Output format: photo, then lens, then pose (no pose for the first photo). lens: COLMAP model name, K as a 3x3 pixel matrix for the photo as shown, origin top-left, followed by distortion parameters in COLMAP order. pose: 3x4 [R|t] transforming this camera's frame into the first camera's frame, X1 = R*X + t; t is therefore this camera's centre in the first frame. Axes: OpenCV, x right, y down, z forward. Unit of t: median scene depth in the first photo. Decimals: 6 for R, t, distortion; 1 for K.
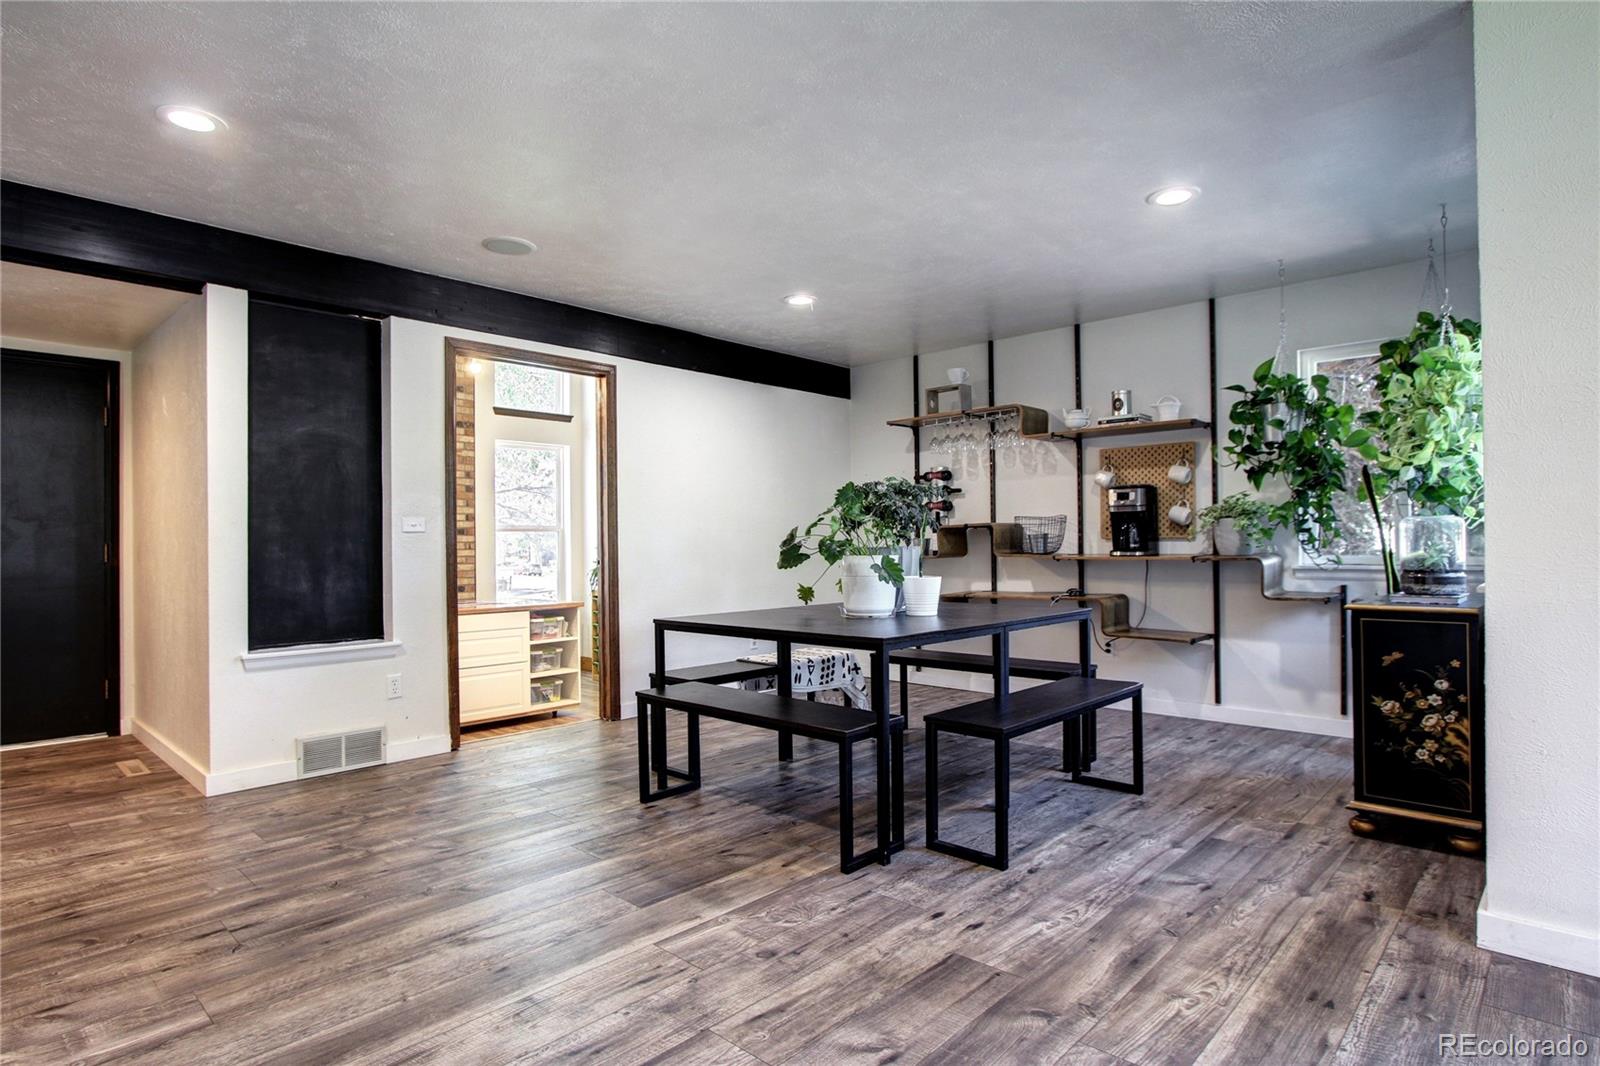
lens RADIAL K [[839.8, 0, 797.4], [0, 839.8, 578.8], [0, 0, 1]] dist [-0.021383, 0.002789]
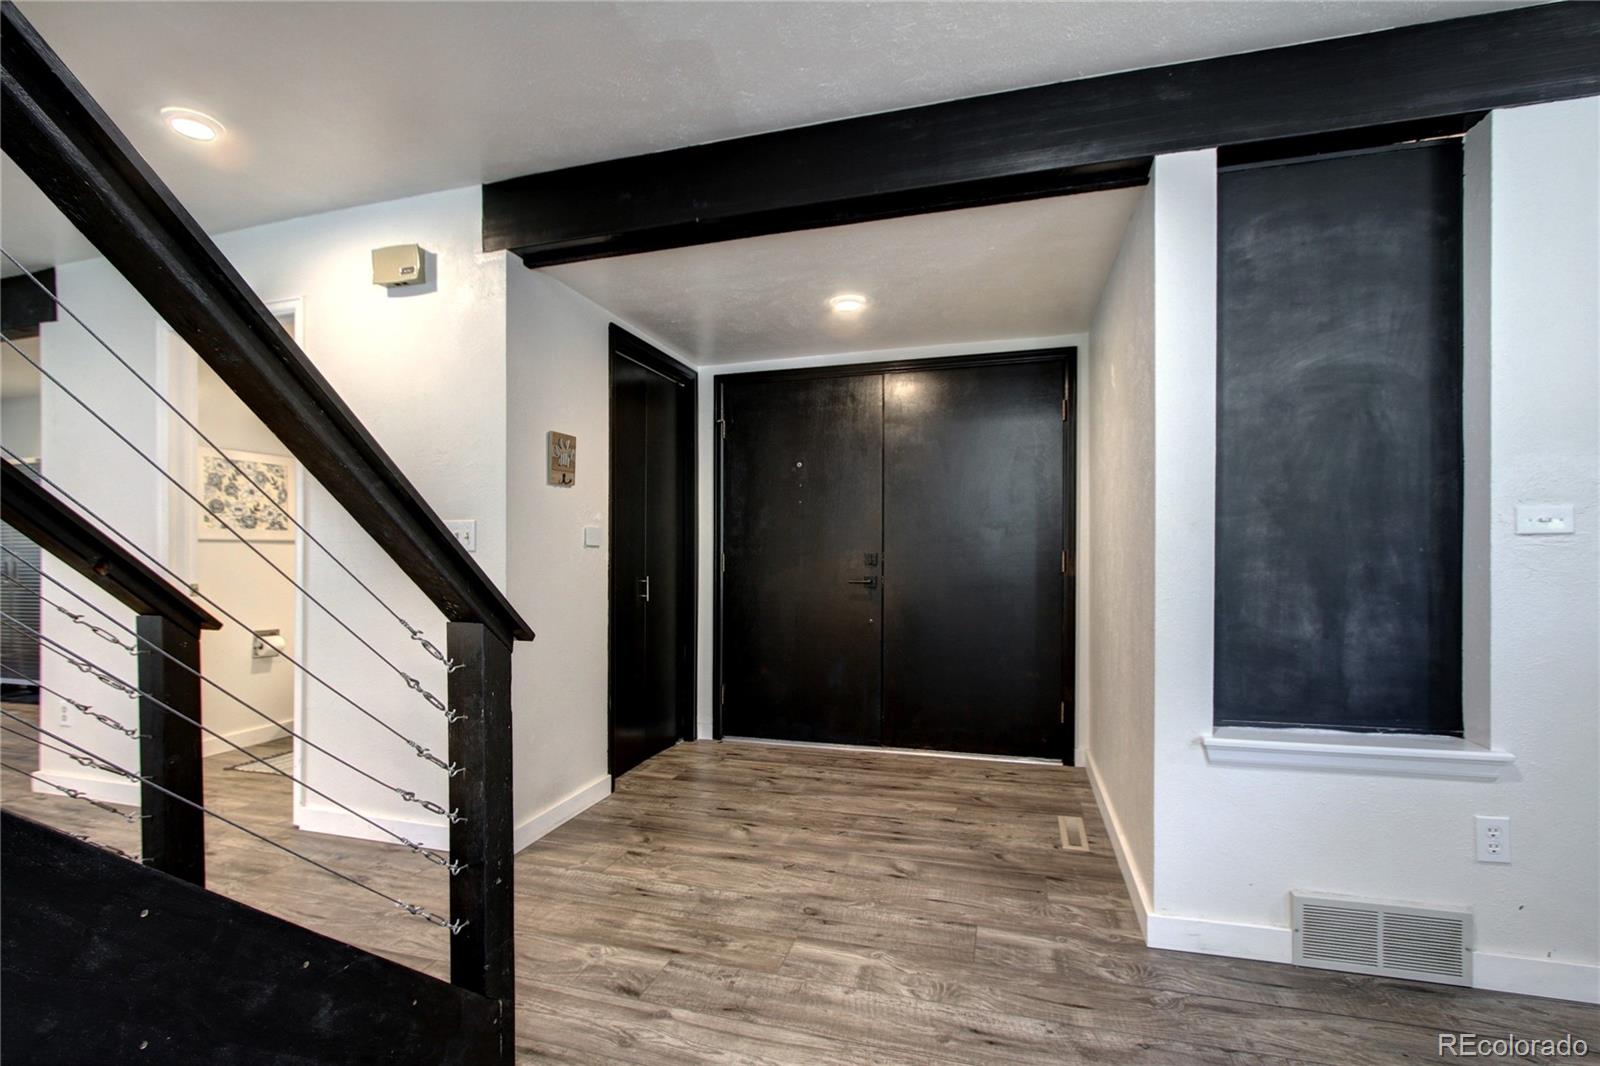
lens RADIAL K [[752.9, 0, 793.3], [0, 752.9, 527.8], [0, 0, 1]] dist [-0.008720, 0.003068]
pose [[0.453638, -0.021593, -0.890924, -0.289568], [-0.034130, 0.998552, -0.041580, -0.028303], [0.890532, 0.049270, 0.452244, 0.444032]]
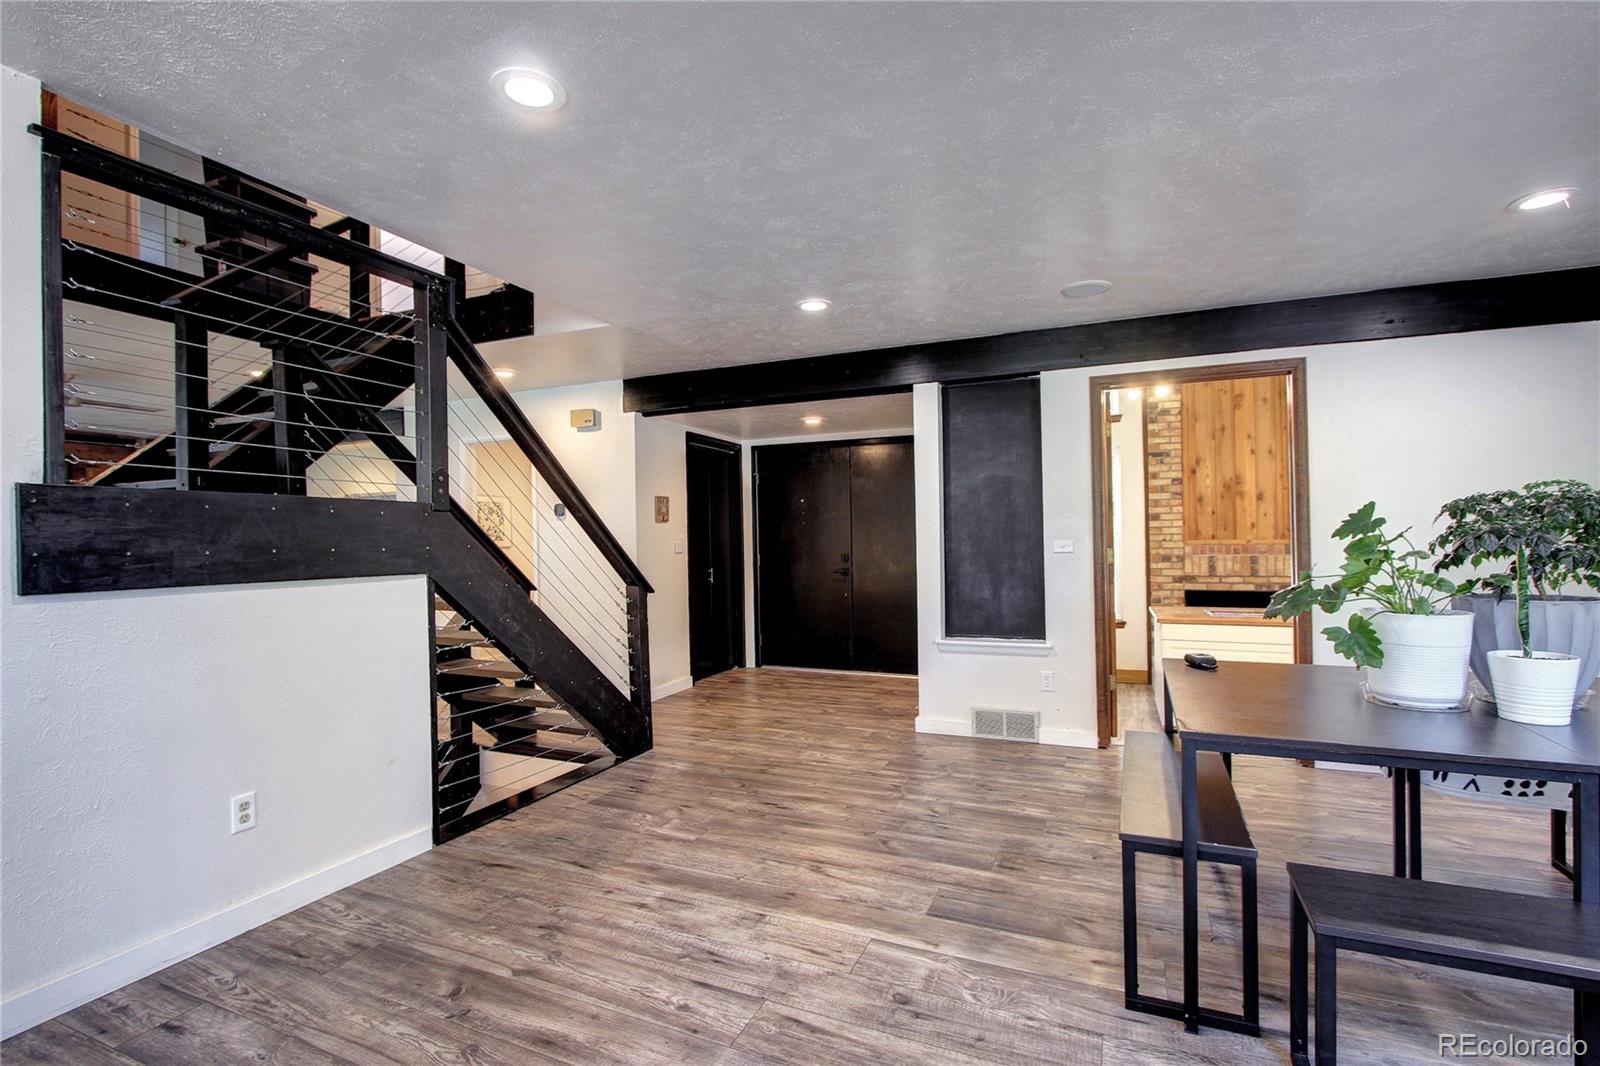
lens RADIAL K [[752.9, 0, 789.2], [0, 752.9, 579.8], [0, 0, 1]] dist [-0.008720, 0.003068]
pose [[0.329188, 0.054889, -0.942668, 0.435214], [-0.031525, 0.998391, 0.047125, -0.059764], [0.943738, 0.014205, 0.330389, 0.319759]]
